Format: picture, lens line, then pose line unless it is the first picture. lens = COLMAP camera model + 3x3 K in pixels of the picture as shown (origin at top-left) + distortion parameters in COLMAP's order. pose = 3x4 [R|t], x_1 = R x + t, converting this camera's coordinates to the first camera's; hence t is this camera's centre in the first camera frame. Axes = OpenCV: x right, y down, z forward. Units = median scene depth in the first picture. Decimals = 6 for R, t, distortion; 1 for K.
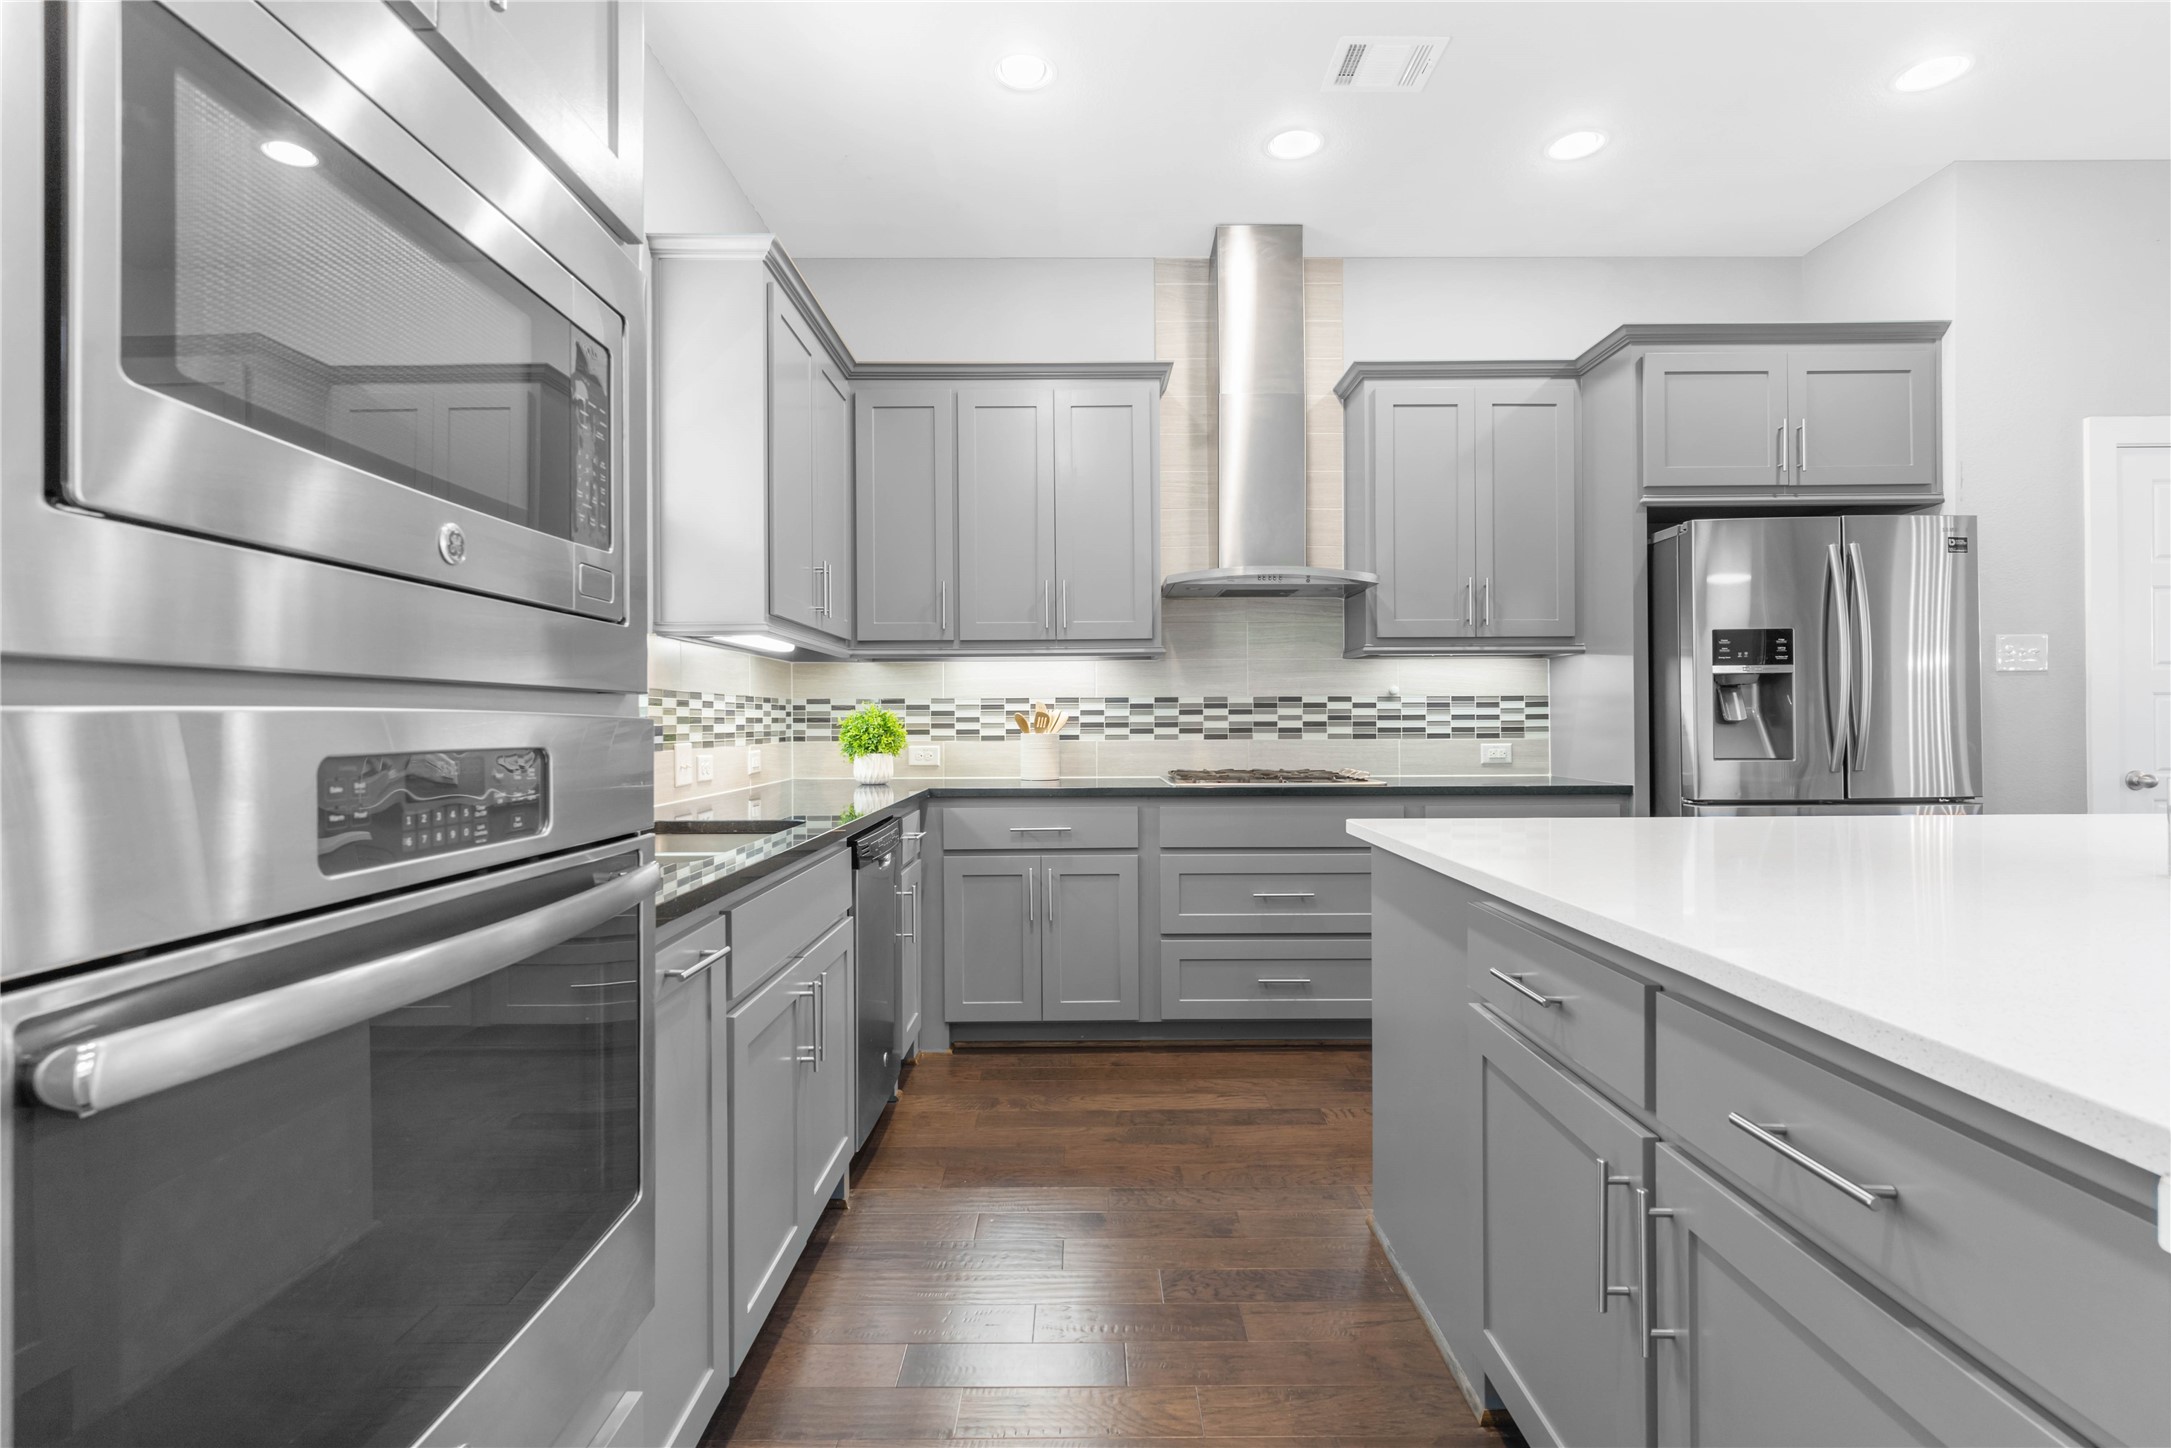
lens RADIAL K [[1063.2, 0, 1085.0], [0, 1063.2, 711.1], [0, 0, 1]] dist [0.001397, 0.000180]
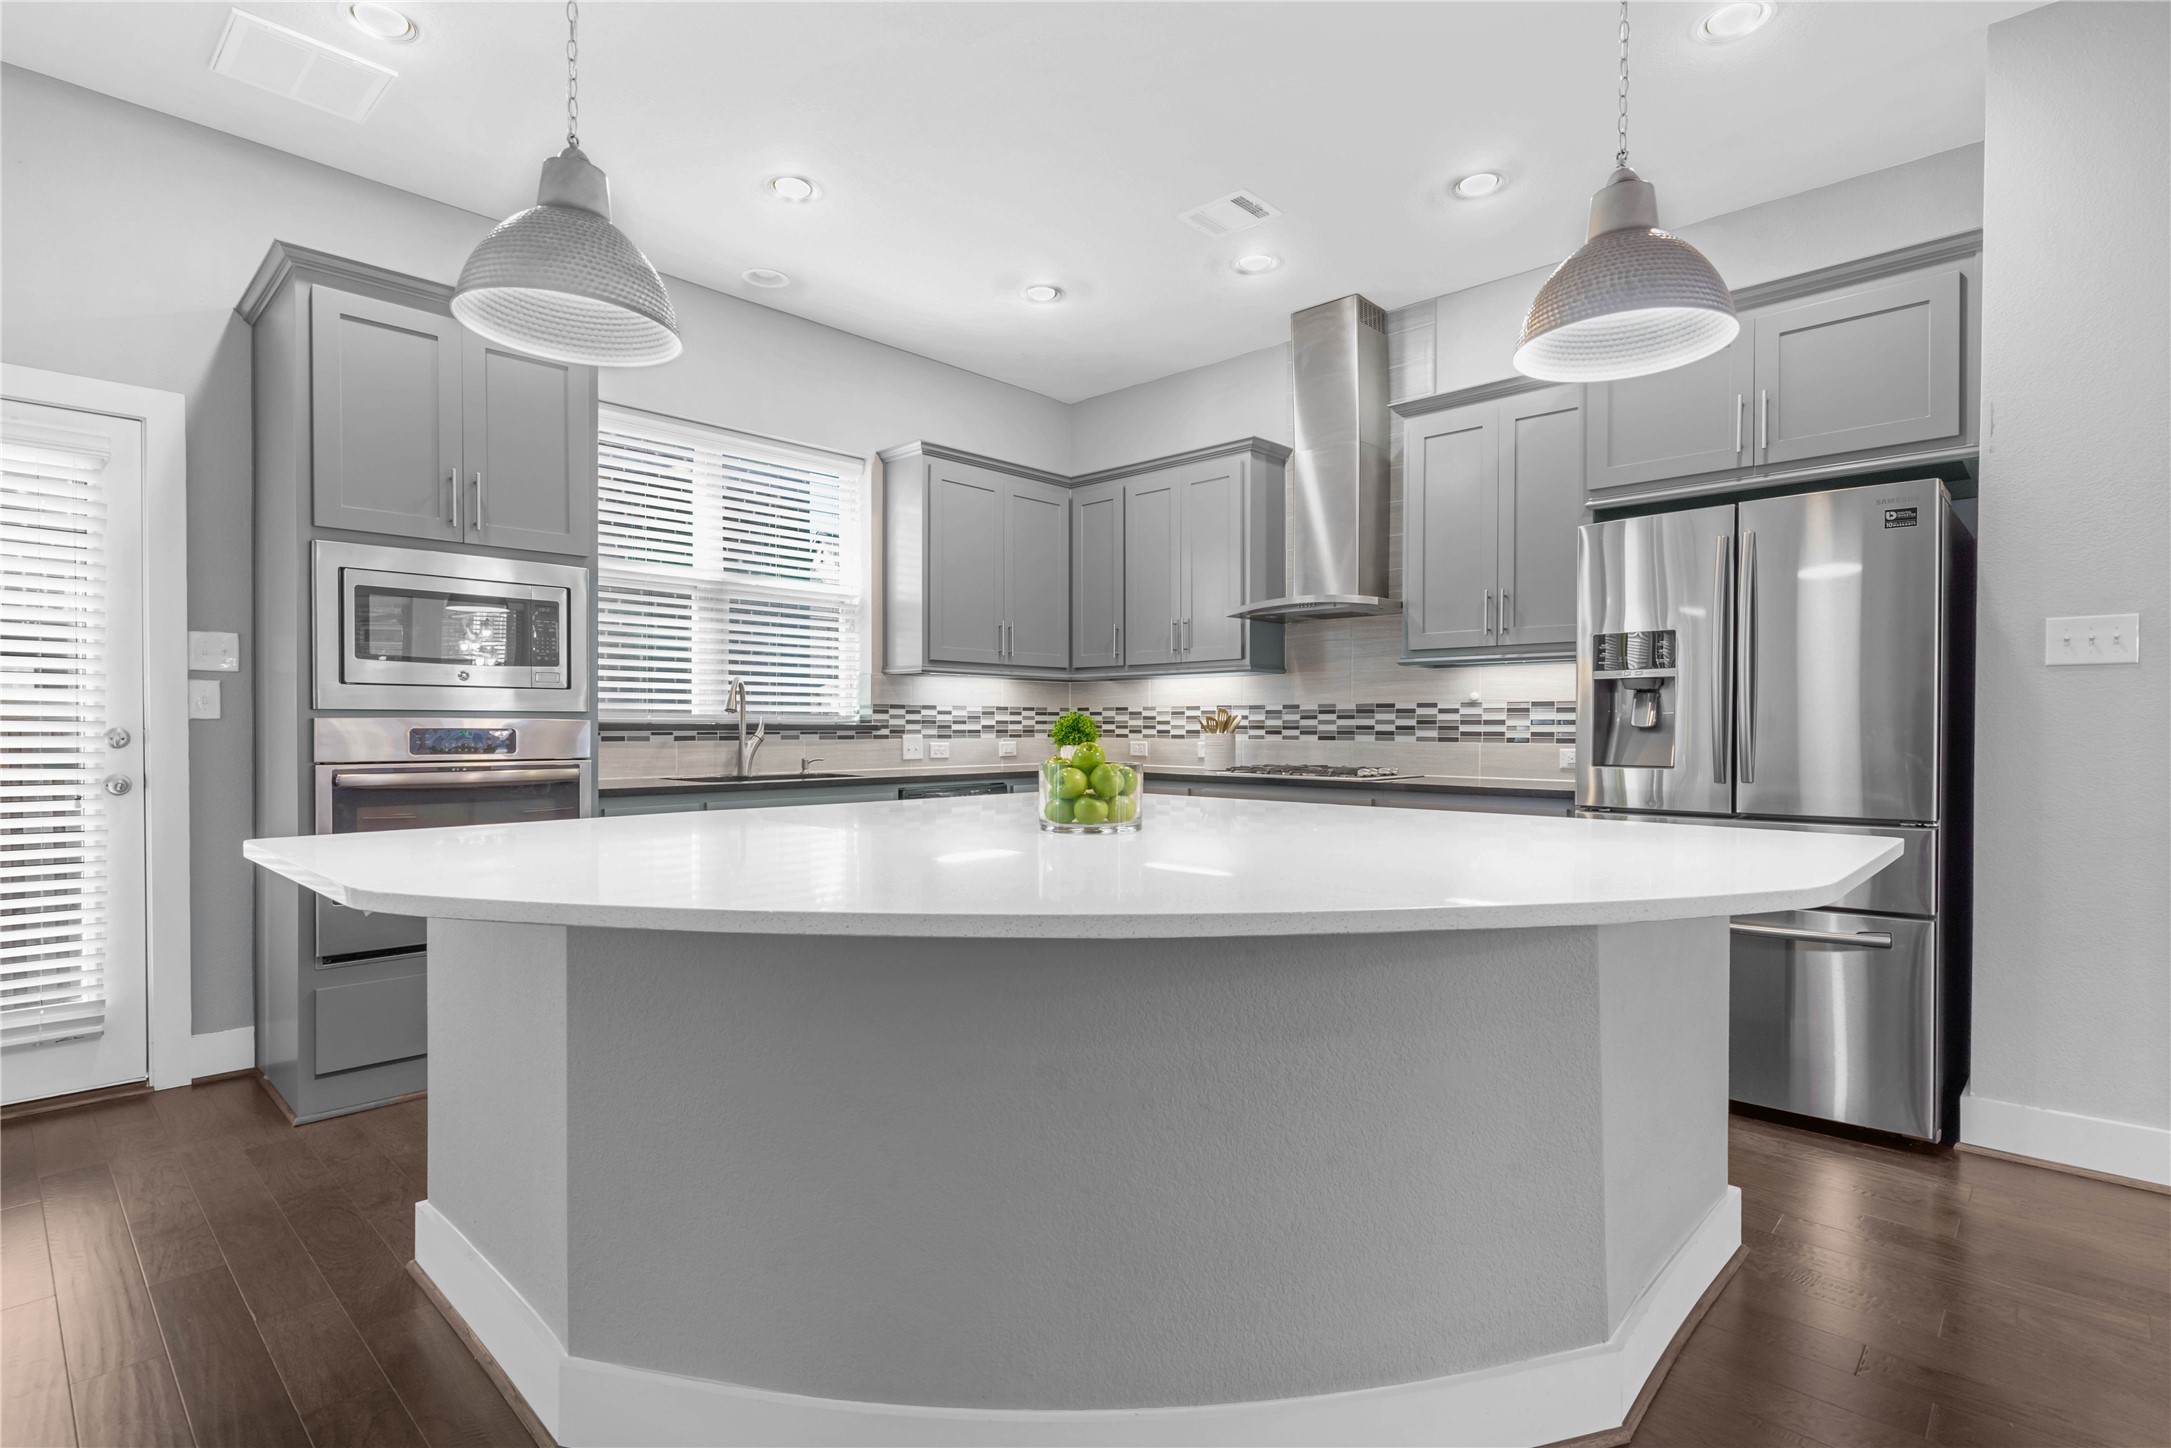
lens RADIAL K [[1041.2, 0, 1085.5], [0, 1041.2, 724.0], [0, 0, 1]] dist [0.000619, -0.000091]
pose [[0.729057, 0.005357, -0.684433, 0.719114], [0.000672, 0.999963, 0.008542, -0.001448], [0.684453, -0.006687, 0.729026, -0.025625]]
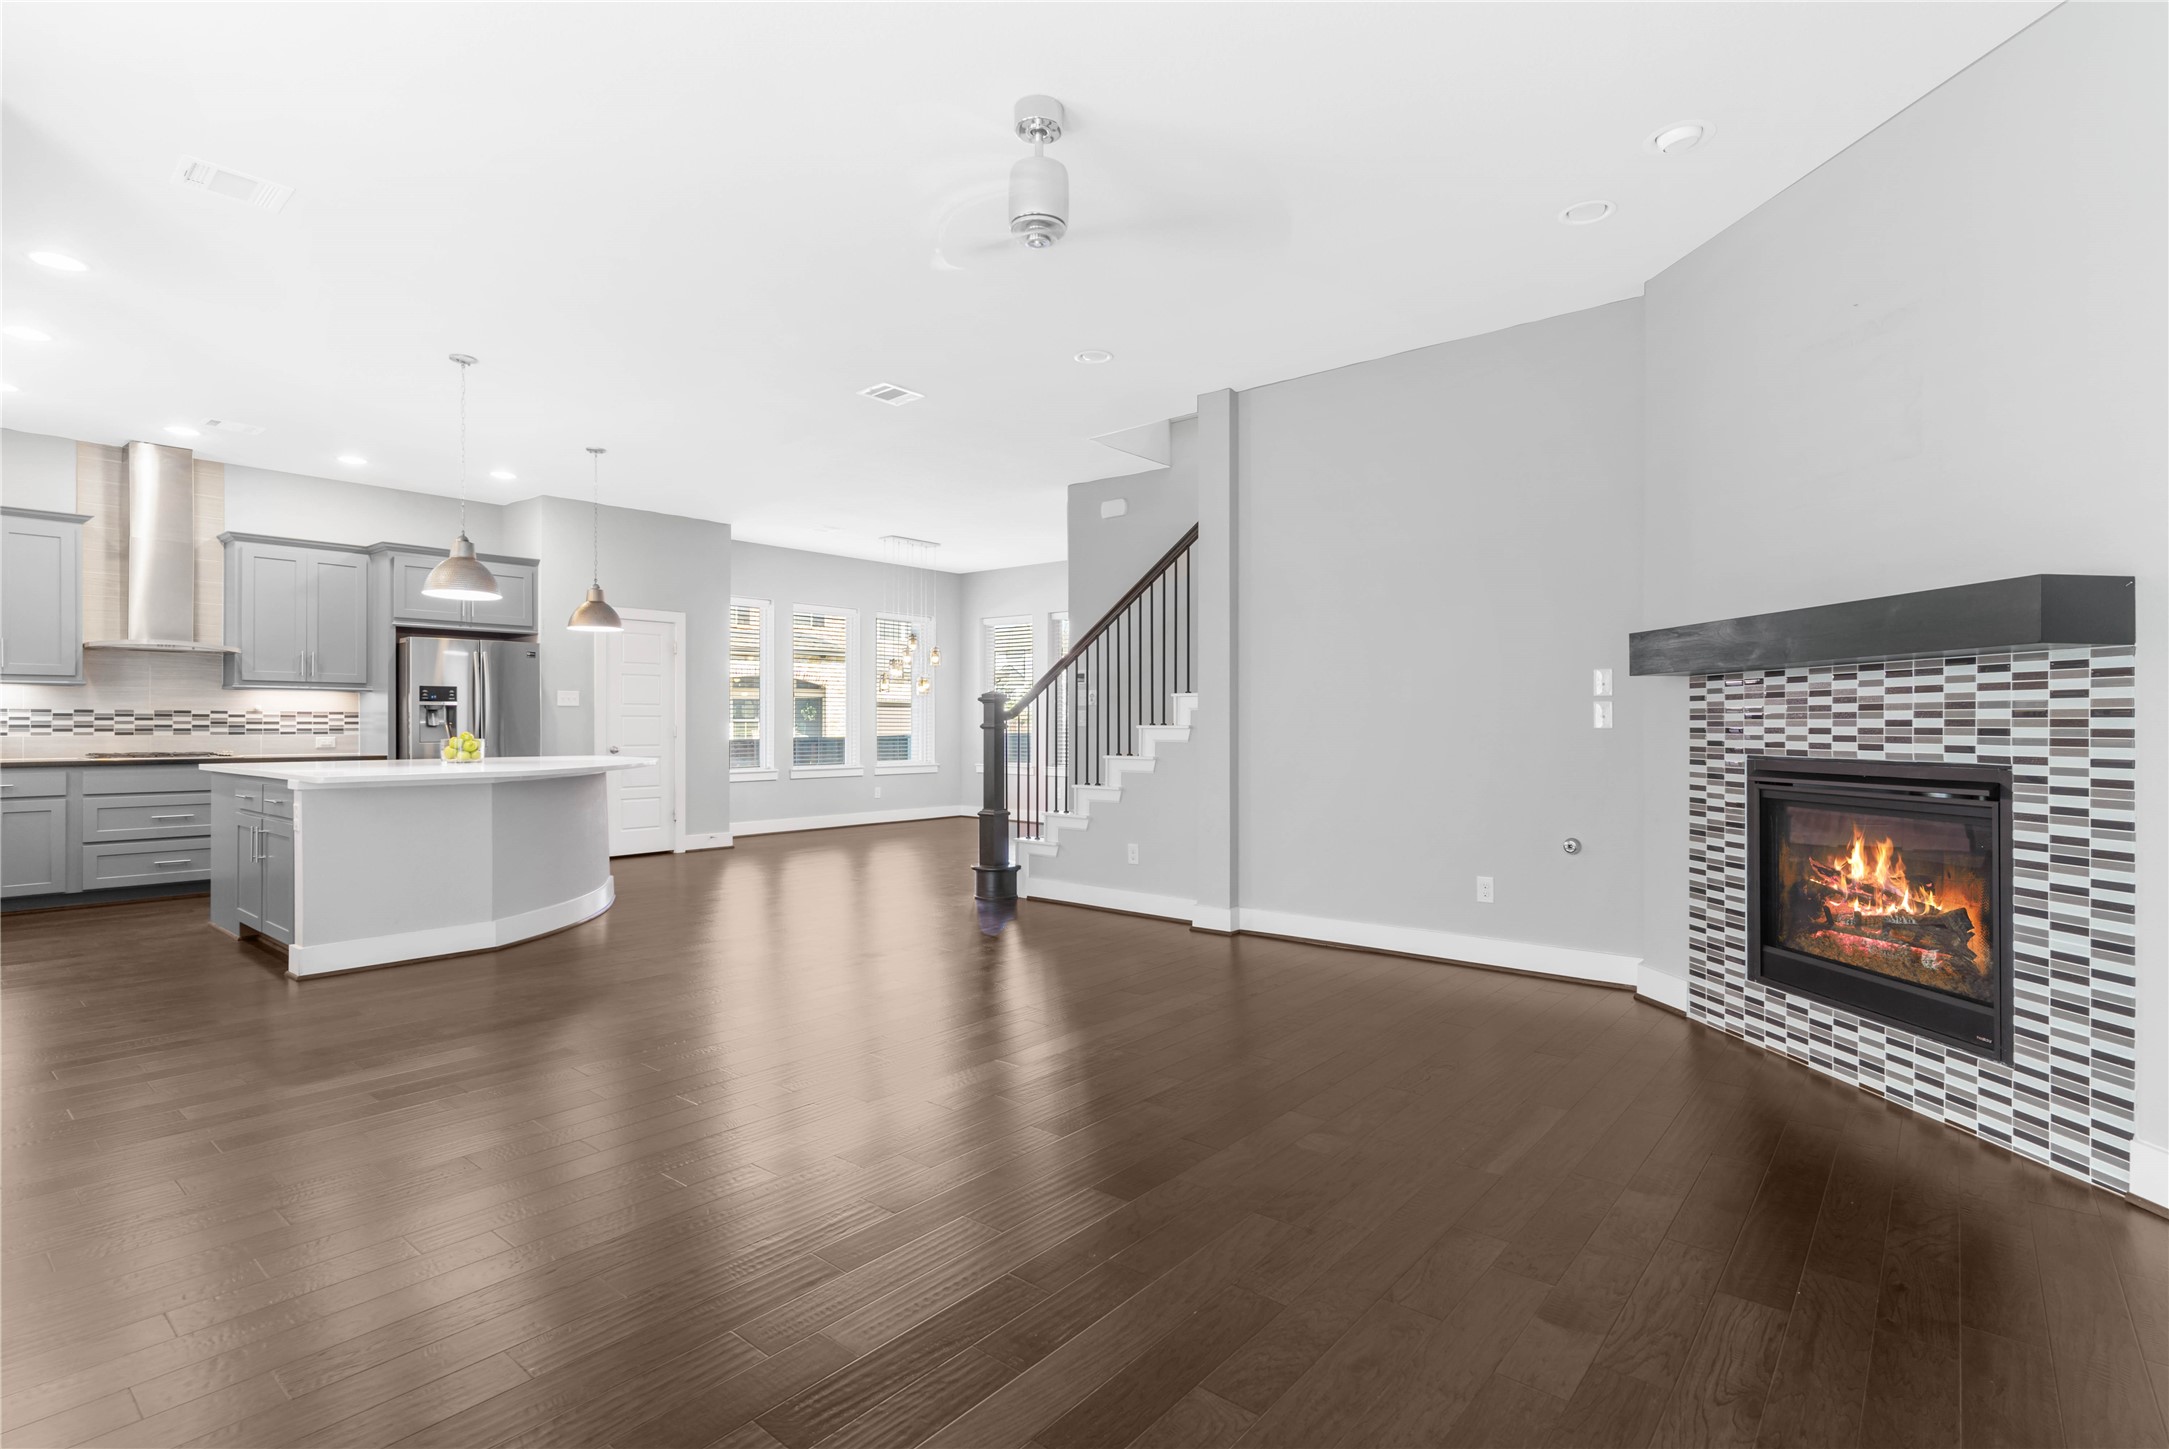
lens RADIAL K [[1040.3, 0, 1084.5], [0, 1040.3, 724.5], [0, 0, 1]] dist [0.000619, -0.000091]
pose [[0.640873, 0.006748, 0.767618, -0.165970], [-0.012702, 0.999918, 0.001815, -0.012364], [-0.767542, -0.010913, 0.640906, -1.210491]]
